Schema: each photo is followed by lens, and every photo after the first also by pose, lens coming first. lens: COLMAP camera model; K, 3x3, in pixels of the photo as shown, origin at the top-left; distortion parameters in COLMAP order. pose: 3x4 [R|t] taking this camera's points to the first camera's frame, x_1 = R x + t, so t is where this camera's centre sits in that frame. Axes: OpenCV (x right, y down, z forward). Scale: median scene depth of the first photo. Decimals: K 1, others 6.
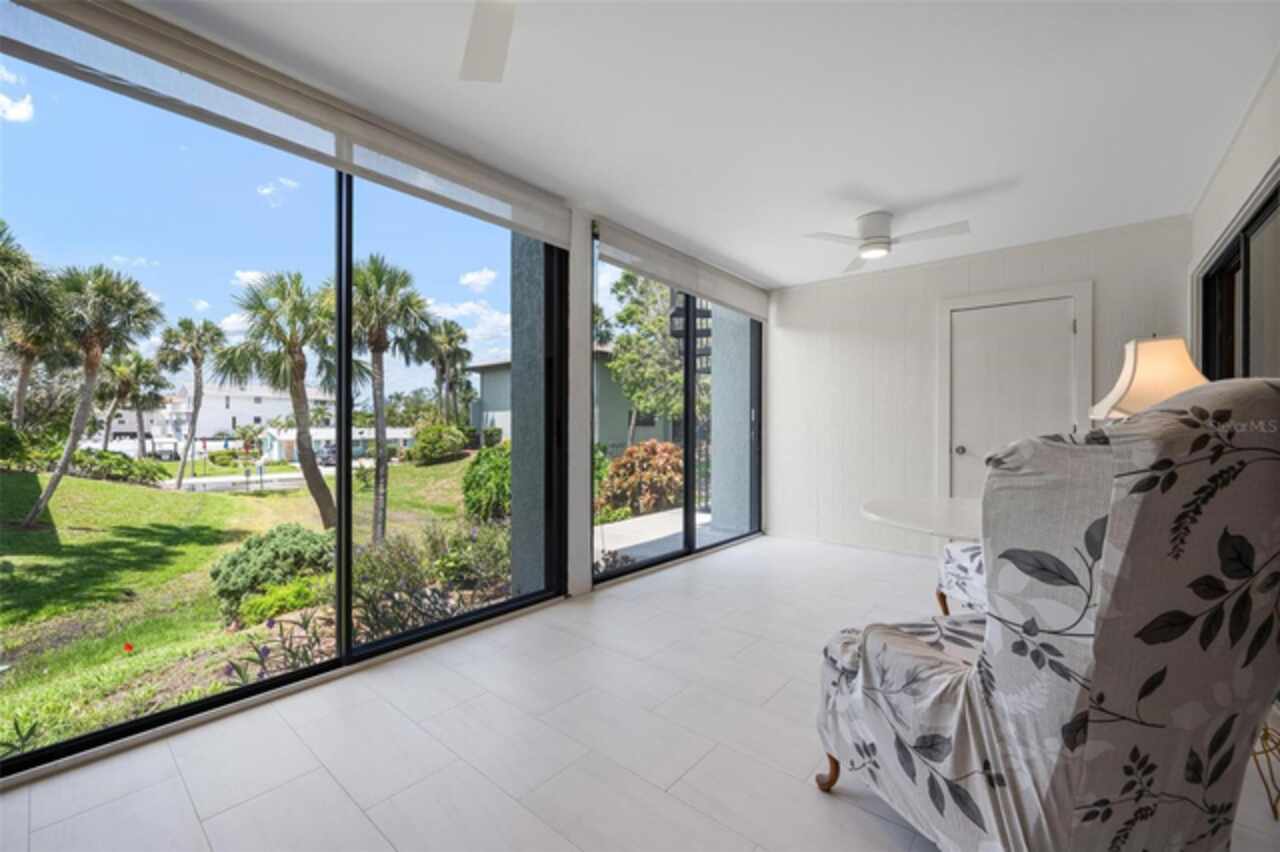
lens RADIAL K [[515.0, 0, 640.0], [0, 515.0, 426.0], [0, 0, 1]] dist [-0.000863, -0.000160]
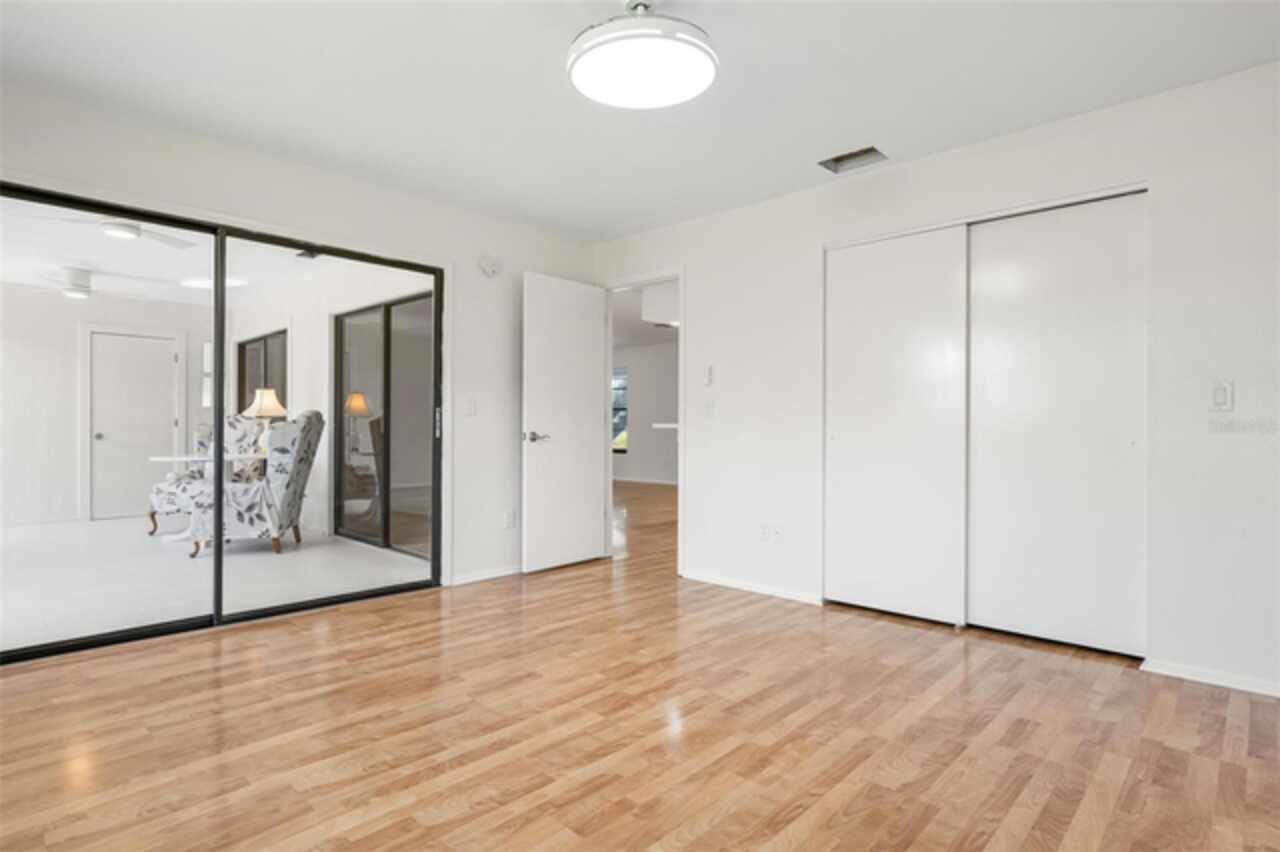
lens RADIAL K [[669.8, 0, 640.0], [0, 669.8, 426.0], [0, 0, 1]] dist [0.000697, -0.000169]
pose [[0.060546, -0.003159, 0.998160, -1.054276], [-0.005351, 0.999980, 0.003489, 0.004977], [-0.998151, -0.005552, 0.060528, -0.533877]]
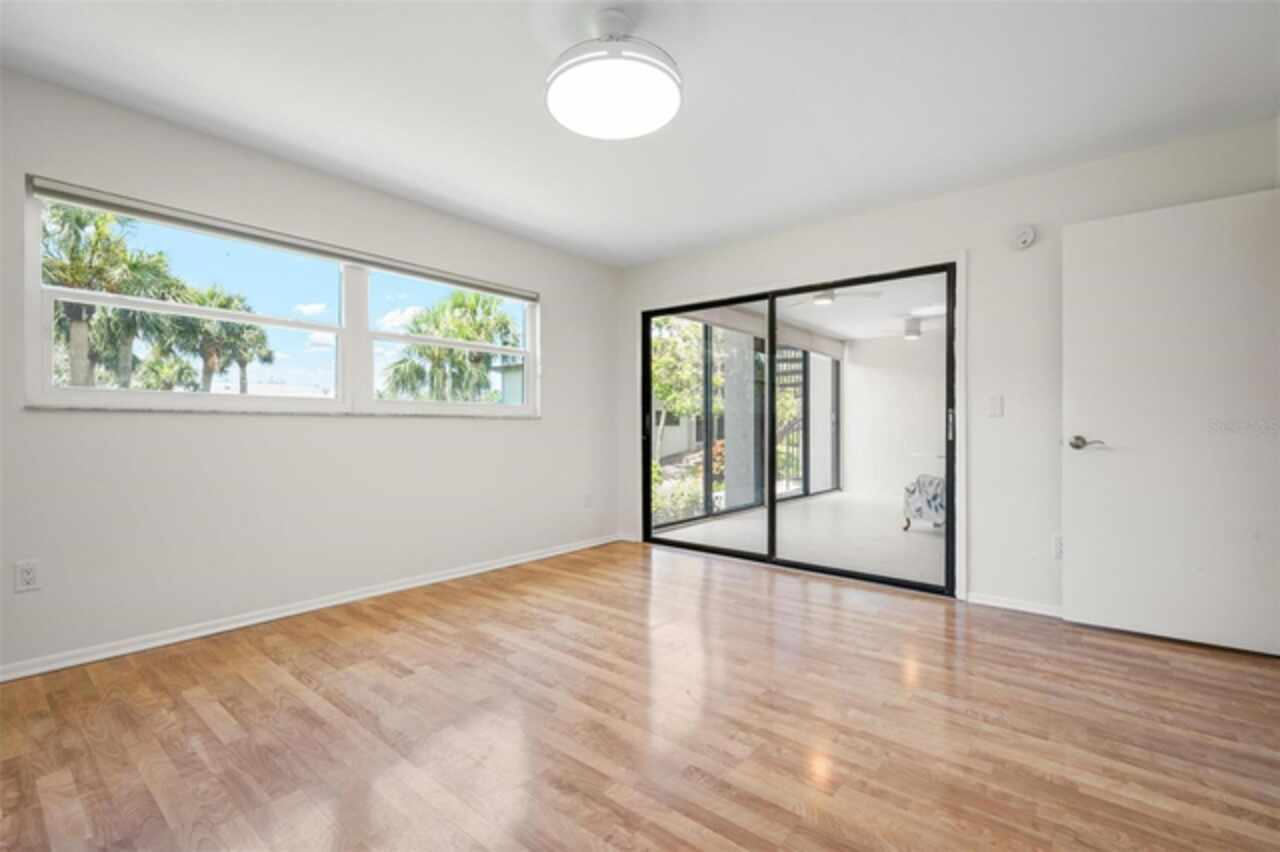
lens RADIAL K [[562.3, 0, 640.0], [0, 562.3, 426.0], [0, 0, 1]] dist [-0.001374, -0.000059]
pose [[0.999982, -0.000701, 0.005926, -0.512150], [0.000703, 1.000000, -0.000355, 0.007008], [-0.005926, 0.000359, 0.999982, -0.978026]]
